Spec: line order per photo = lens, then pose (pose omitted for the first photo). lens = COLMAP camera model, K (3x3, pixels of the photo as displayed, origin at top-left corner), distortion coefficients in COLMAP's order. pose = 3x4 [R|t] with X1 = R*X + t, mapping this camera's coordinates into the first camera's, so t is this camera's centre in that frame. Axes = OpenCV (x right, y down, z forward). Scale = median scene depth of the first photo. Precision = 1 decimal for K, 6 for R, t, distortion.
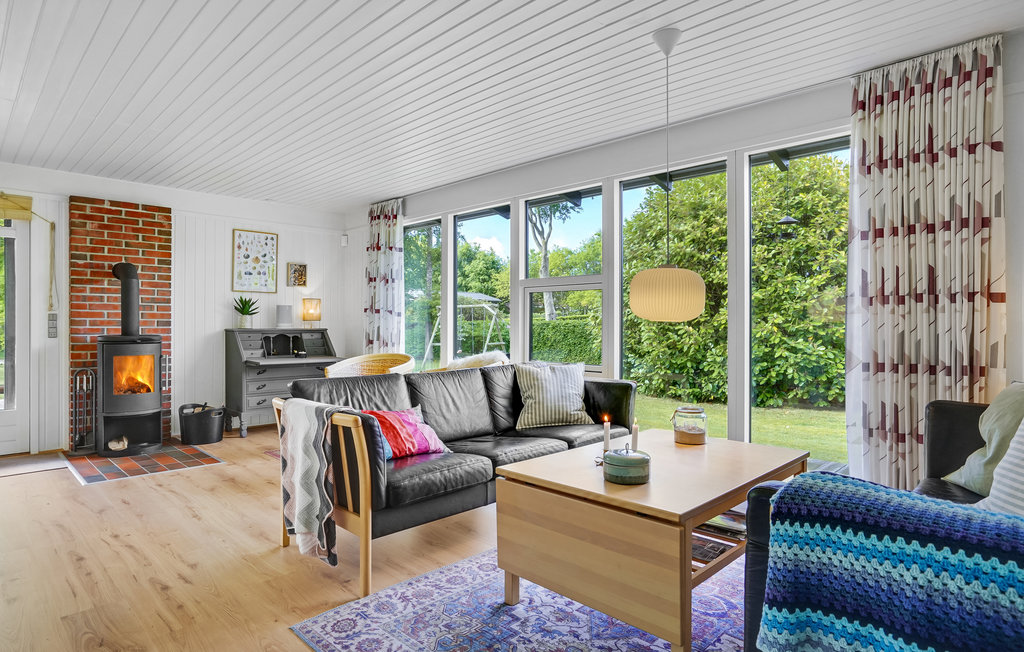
lens RADIAL K [[565.1, 0, 509.5], [0, 565.1, 323.7], [0, 0, 1]] dist [-0.004553, 0.001430]
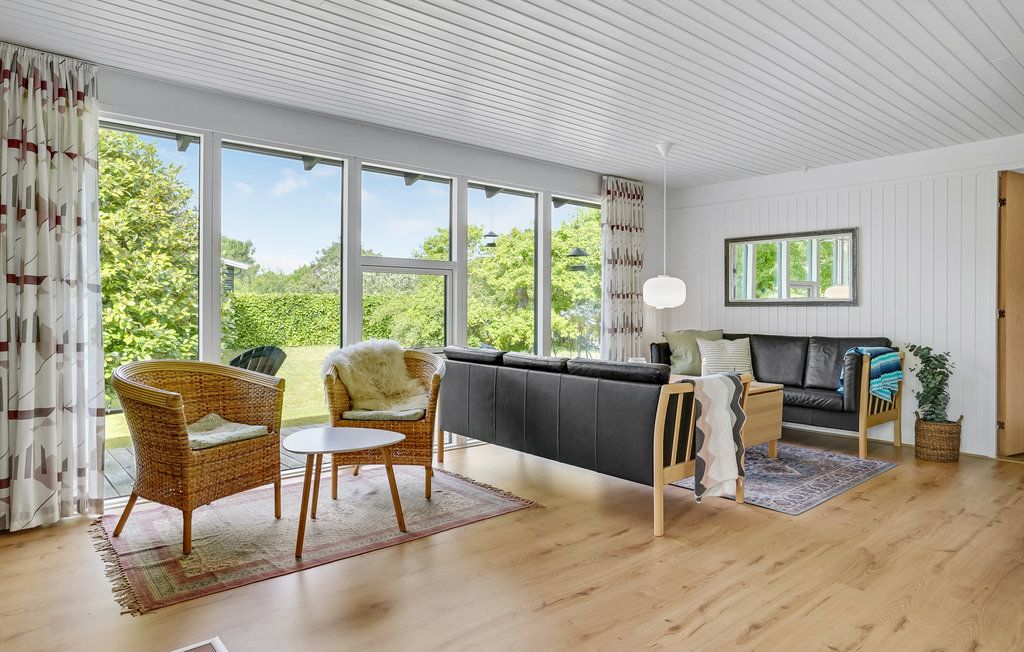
lens RADIAL K [[623.3, 0, 510.0], [0, 623.3, 309.7], [0, 0, 1]] dist [-0.022782, -0.000360]
pose [[0.072981, -0.004017, 0.997325, -0.804693], [-0.003201, 0.999986, 0.004262, -0.001353], [-0.997328, -0.003504, 0.072967, 0.638027]]
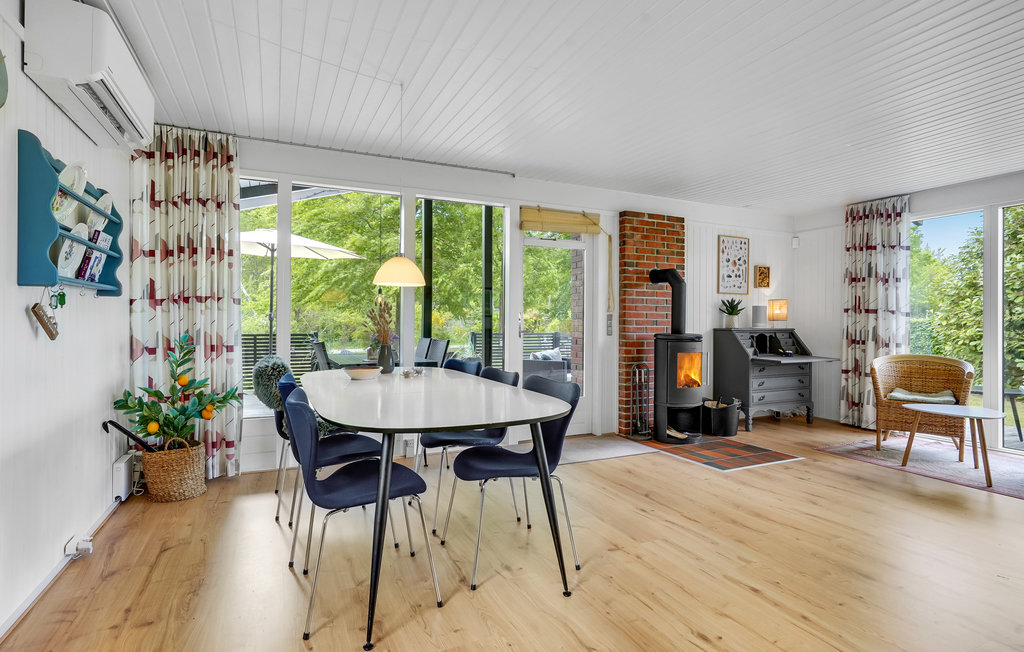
lens RADIAL K [[517.1, 0, 515.5], [0, 517.1, 319.9], [0, 0, 1]] dist [-0.005818, 0.000531]
pose [[0.948341, 0.003085, -0.317237, -0.606373], [-0.004533, 0.999982, -0.003828, -0.001397], [0.317219, 0.005068, 0.948339, -0.056508]]
